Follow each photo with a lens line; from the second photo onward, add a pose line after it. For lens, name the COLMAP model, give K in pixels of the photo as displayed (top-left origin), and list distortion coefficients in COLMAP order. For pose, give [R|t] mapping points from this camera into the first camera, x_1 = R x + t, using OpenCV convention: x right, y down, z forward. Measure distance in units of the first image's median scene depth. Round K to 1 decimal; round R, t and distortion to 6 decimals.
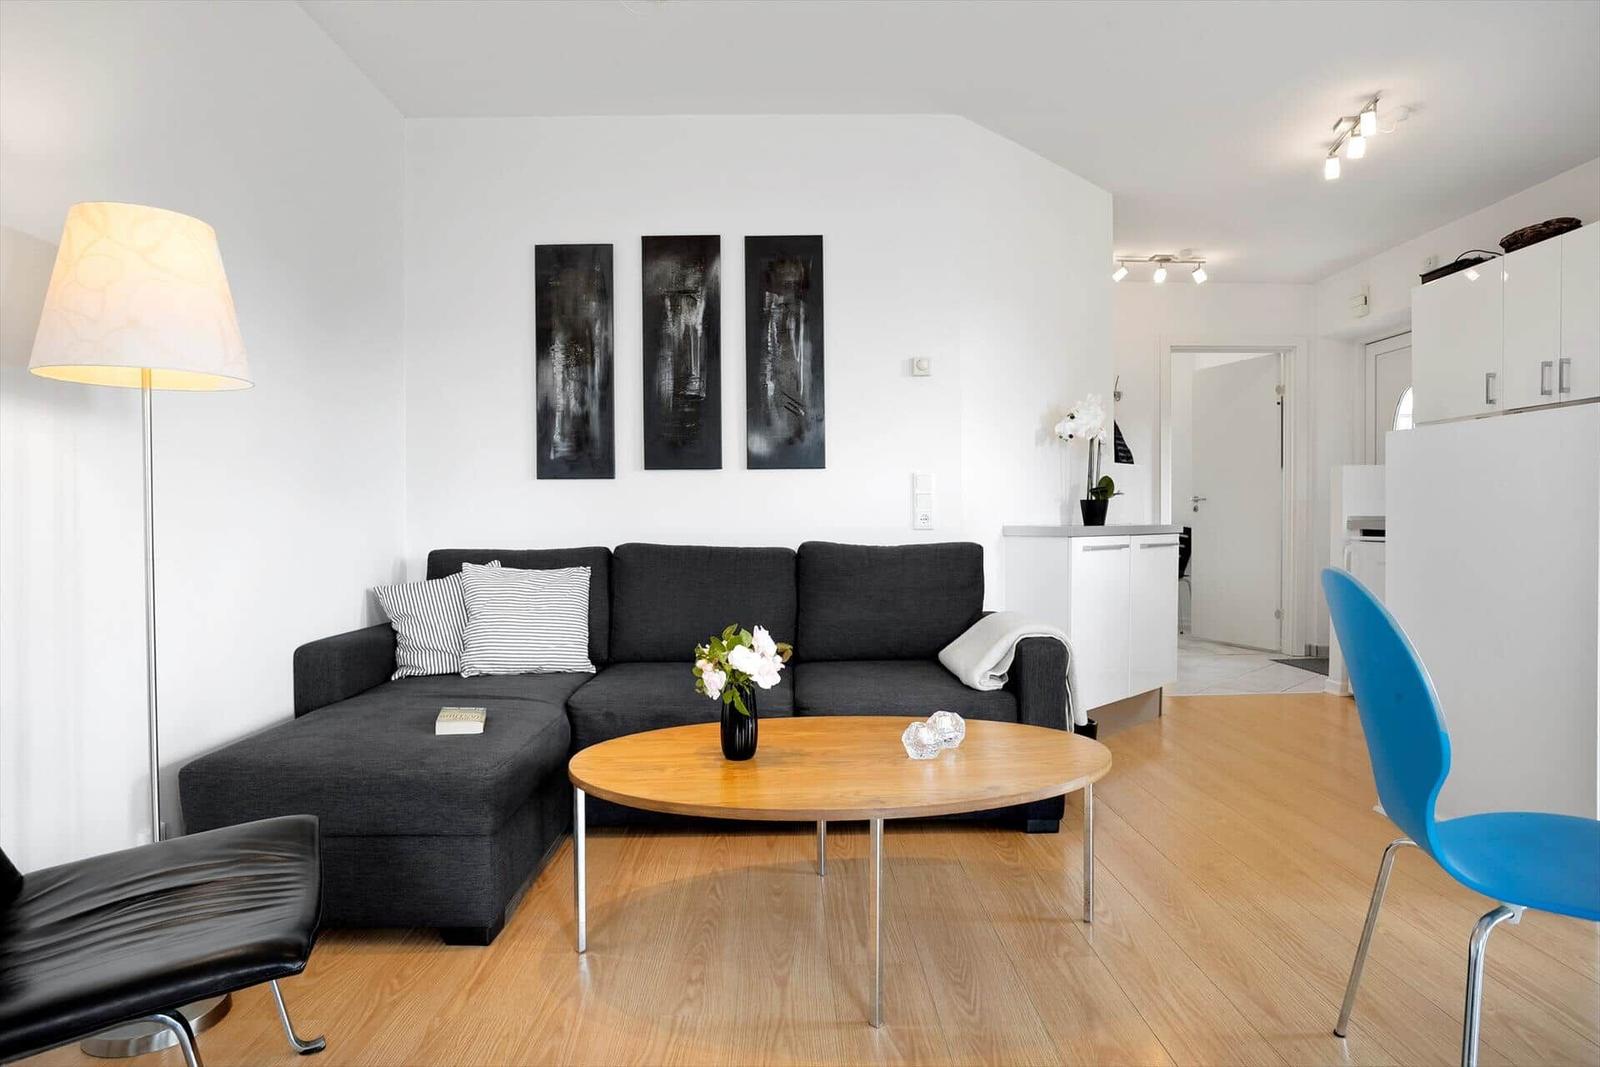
lens RADIAL K [[886.1, 0, 772.4], [0, 886.1, 526.7], [0, 0, 1]] dist [-0.053178, 0.022321]
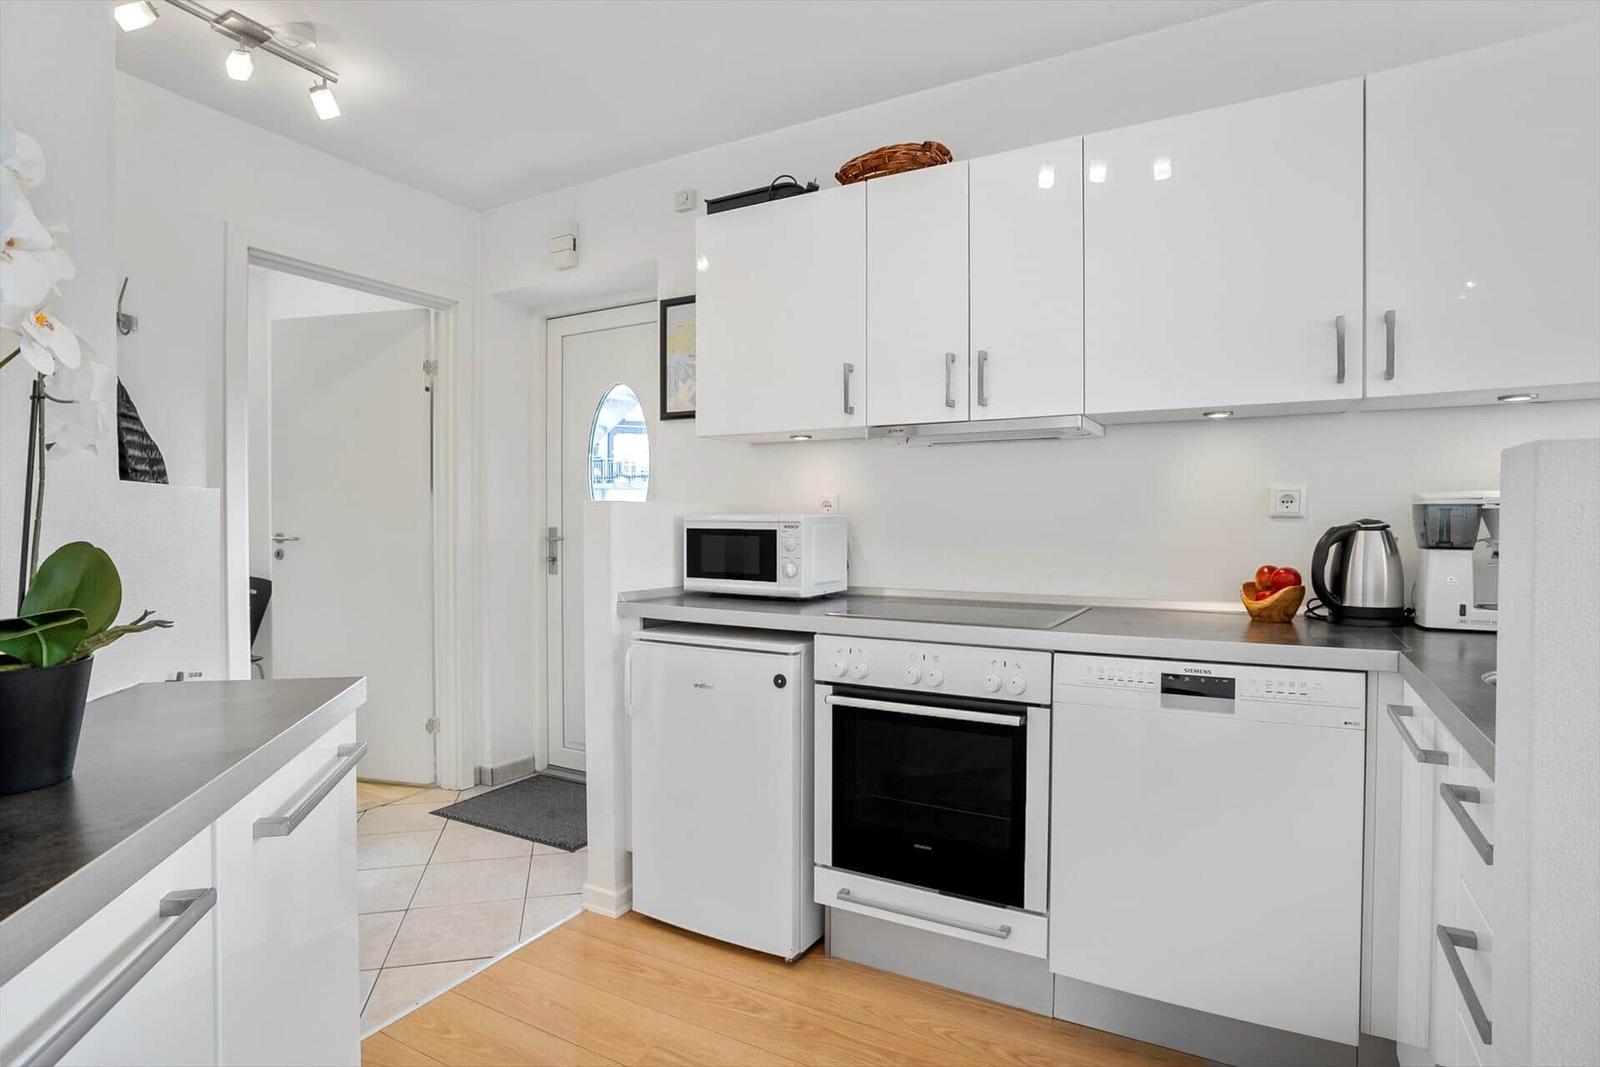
lens RADIAL K [[855.0, 0, 807.3], [0, 855.0, 531.4], [0, 0, 1]] dist [-0.054543, 0.025296]
pose [[0.484187, -0.007202, 0.874935, 0.335020], [0.008266, 0.999959, 0.003657, -0.072233], [-0.874926, 0.005462, 0.484227, 0.867382]]
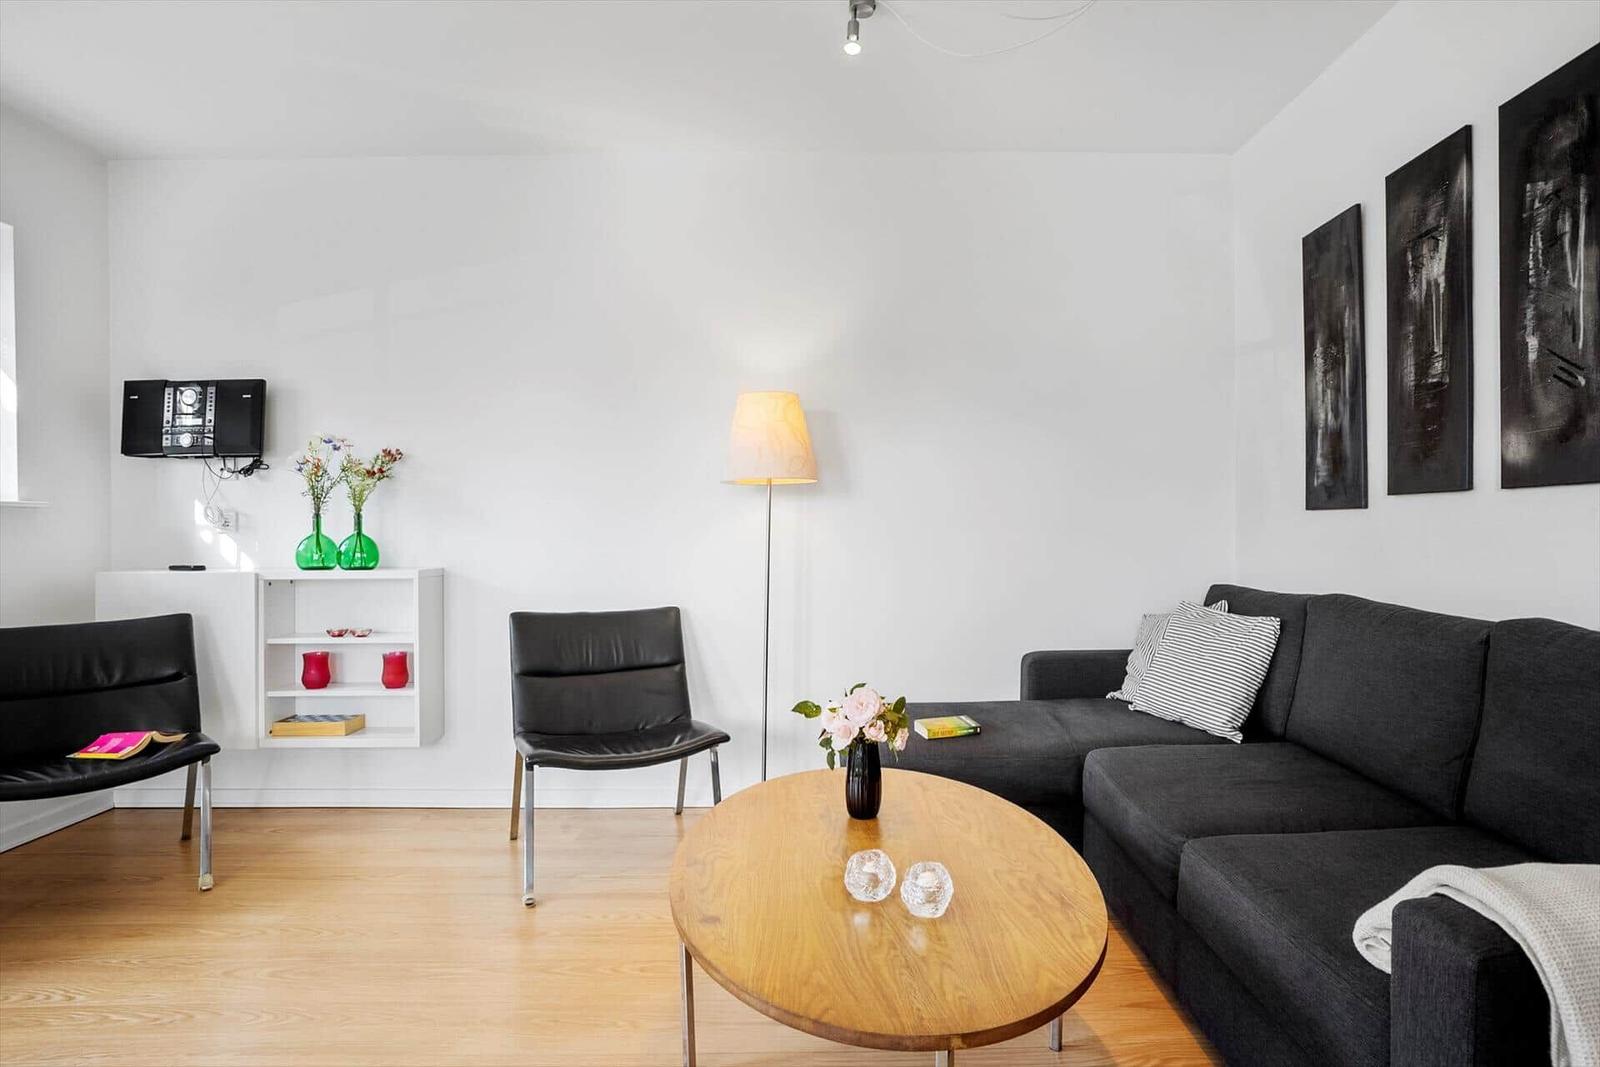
lens RADIAL K [[855.0, 0, 850.2], [0, 855.0, 520.4], [0, 0, 1]] dist [-0.054543, 0.025296]
pose [[0.001542, -0.002416, -0.999996, 0.544247], [-0.000306, 0.999997, -0.002416, -0.041541], [0.999999, 0.000310, 0.001541, 0.549543]]
